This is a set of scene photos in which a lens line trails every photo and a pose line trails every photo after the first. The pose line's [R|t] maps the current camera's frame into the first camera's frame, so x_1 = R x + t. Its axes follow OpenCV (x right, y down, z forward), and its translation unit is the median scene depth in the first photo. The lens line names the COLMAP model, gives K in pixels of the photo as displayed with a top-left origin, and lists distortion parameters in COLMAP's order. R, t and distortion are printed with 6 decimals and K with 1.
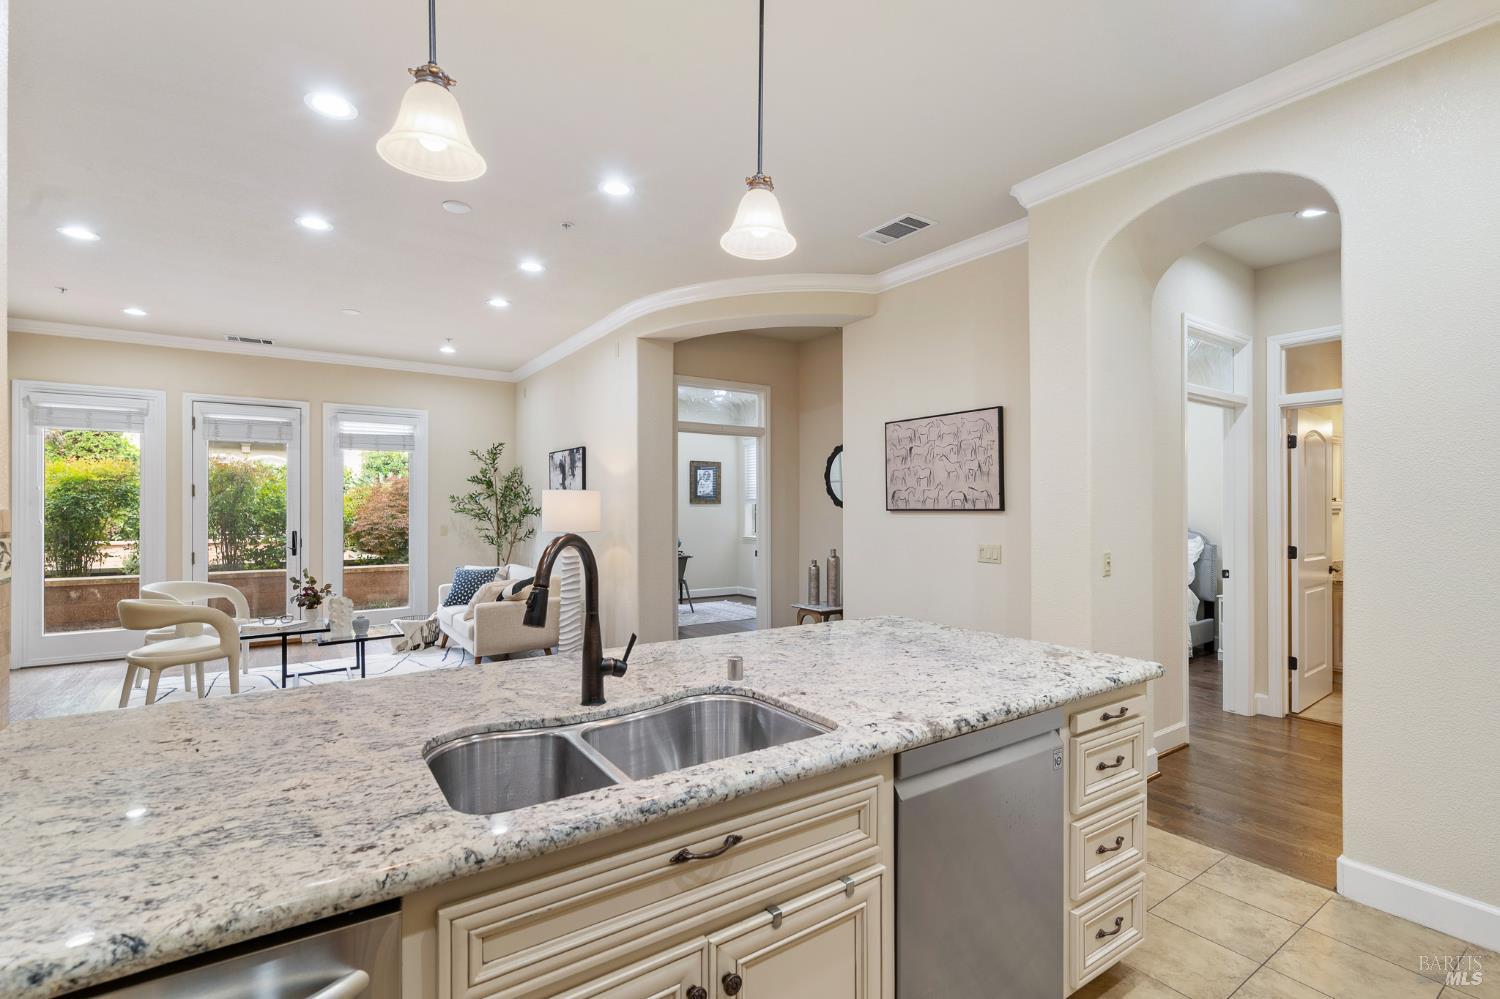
lens RADIAL K [[683.1, 0, 755.2], [0, 683.1, 505.7], [0, 0, 1]] dist [-0.002075, -0.000093]
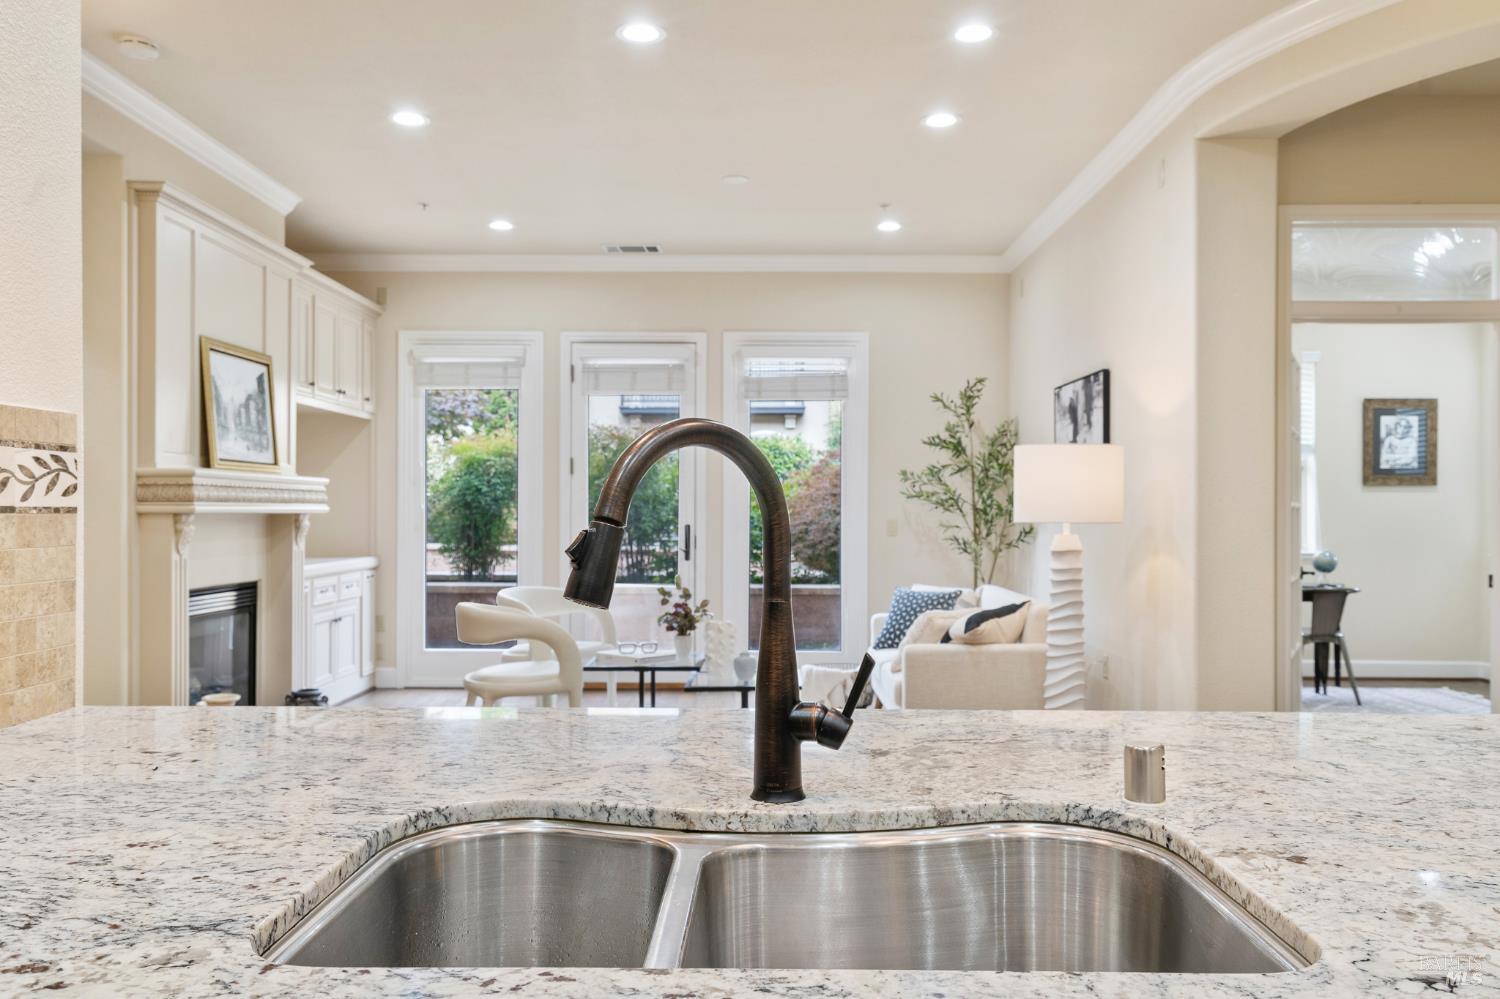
lens RADIAL K [[1176.9, 0, 745.8], [0, 1176.9, 507.6], [0, 0, 1]] dist [0.008512, -0.002895]
pose [[0.817474, 0.000522, -0.575965, 0.055640], [-0.001682, 0.999997, -0.001481, 0.026897], [0.575963, 0.002179, 0.817473, 0.095740]]
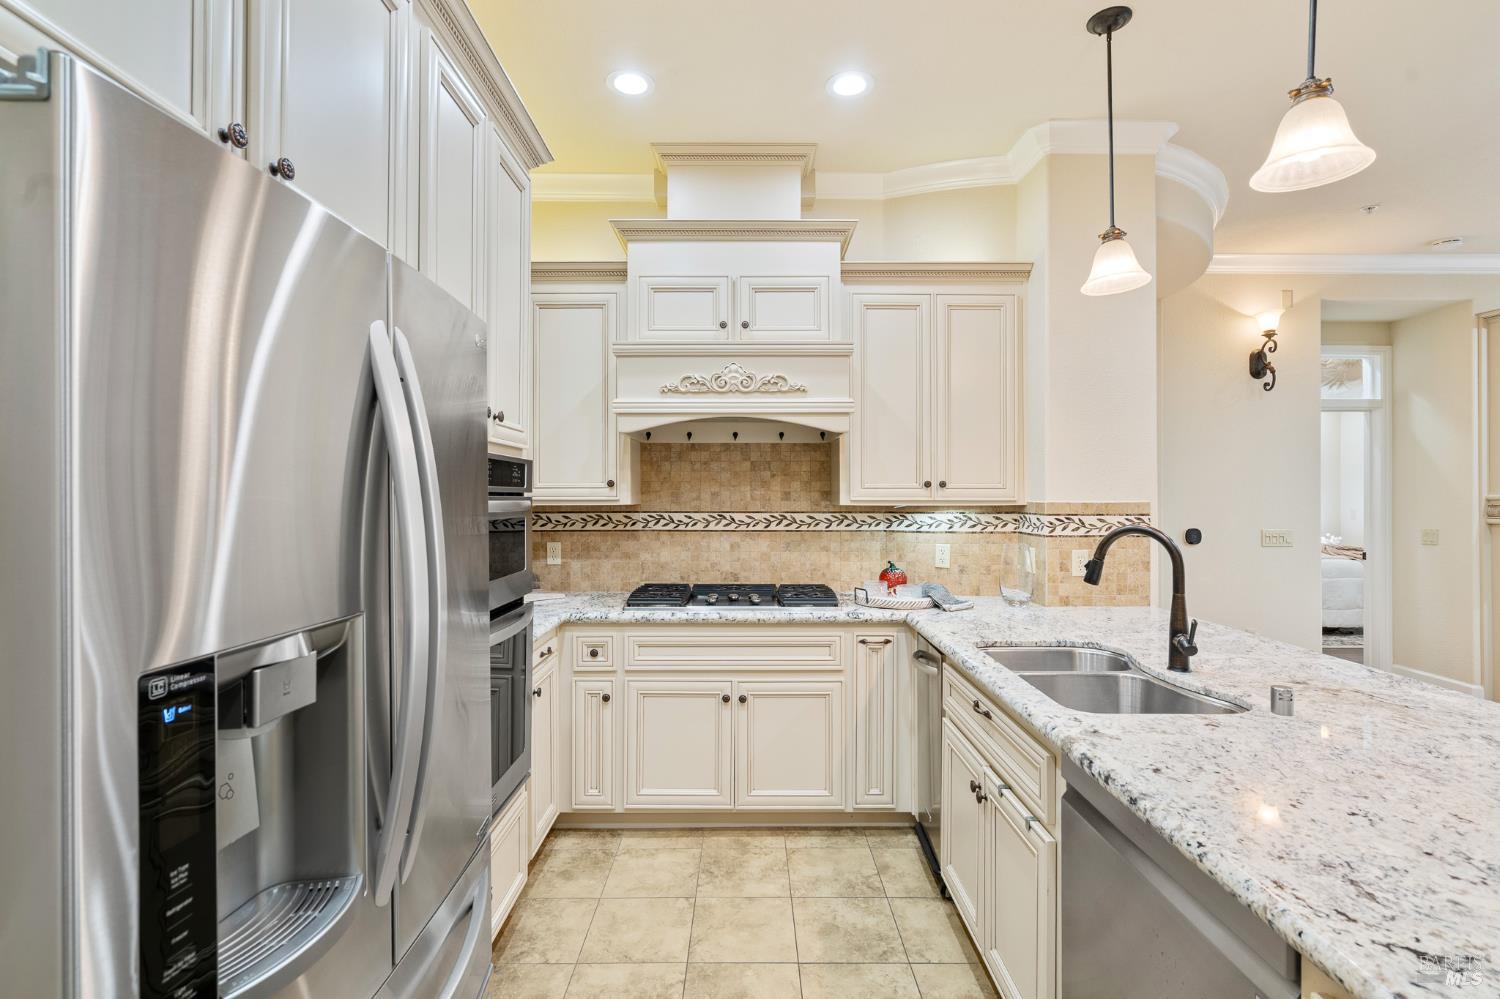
lens RADIAL K [[683.1, 0, 749.9], [0, 683.1, 492.7], [0, 0, 1]] dist [-0.002075, -0.000093]
pose [[-0.563825, -0.000370, -0.825894, 0.324738], [-0.000875, 1.000000, 0.000150, -0.005487], [0.825894, 0.000807, -0.563825, 0.293291]]
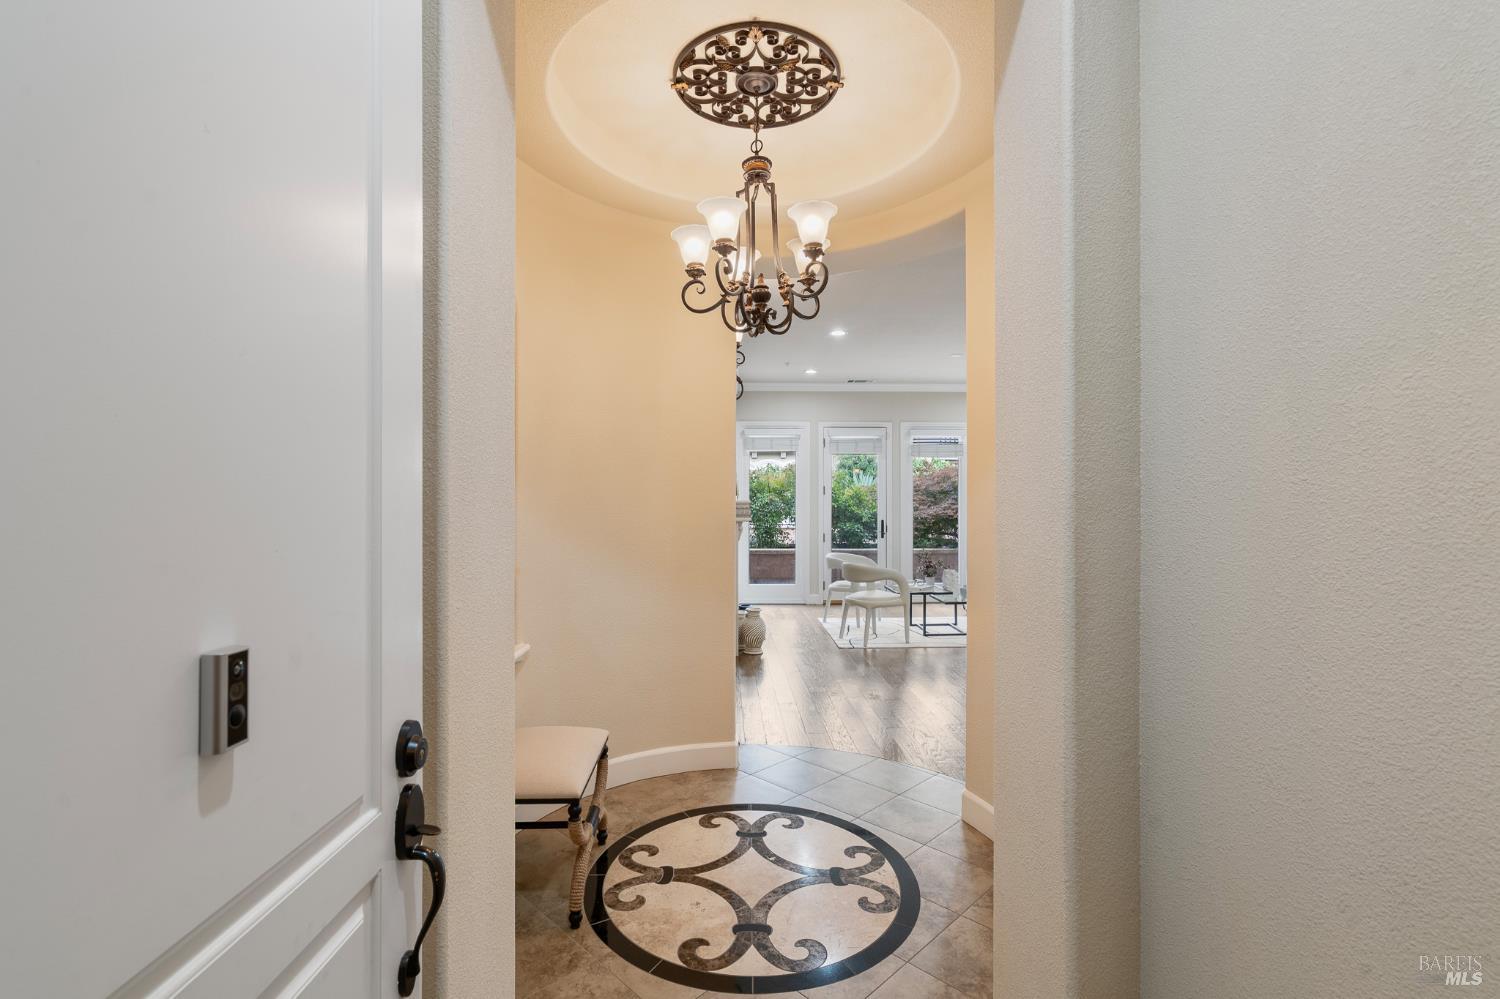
lens RADIAL K [[683.1, 0, 742.9], [0, 683.1, 494.0], [0, 0, 1]] dist [-0.002075, -0.000093]
pose [[0.830391, -0.001423, -0.557179, -0.193388], [-0.002465, 0.999978, -0.006227, -0.005536], [0.557175, 0.006544, 0.830369, -0.323960]]
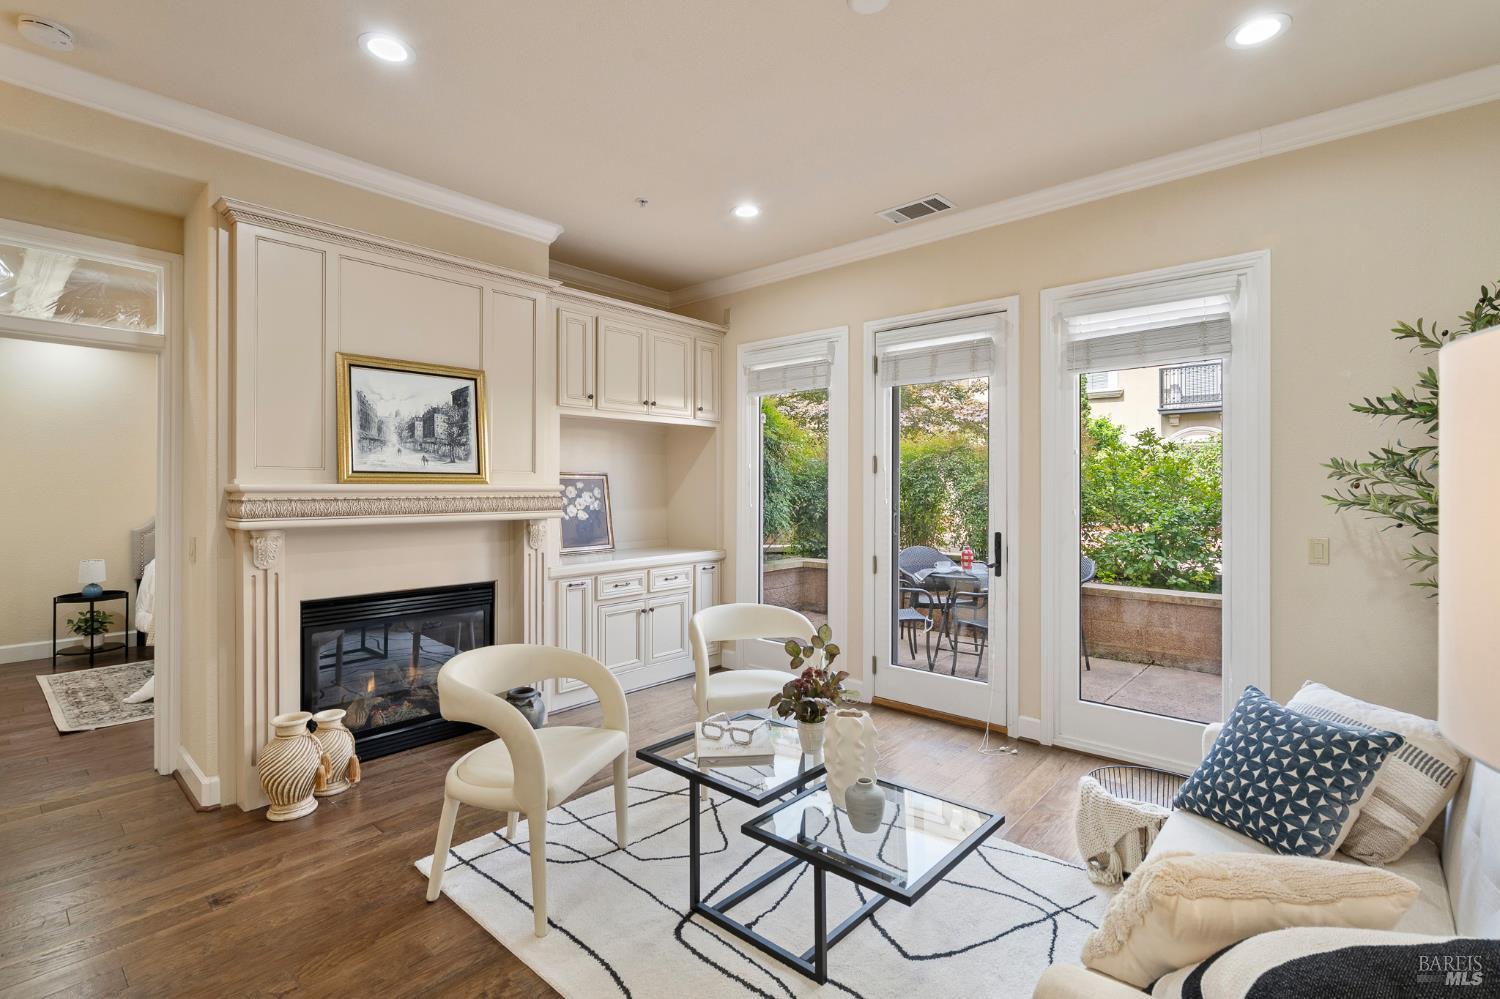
lens RADIAL K [[683.1, 0, 757.2], [0, 683.1, 484.0], [0, 0, 1]] dist [-0.002075, -0.000093]
pose [[0.235990, -0.002822, -0.971751, -0.221062], [0.001235, 0.999996, -0.002604, -0.001711], [0.971755, -0.000585, 0.235993, 0.834637]]
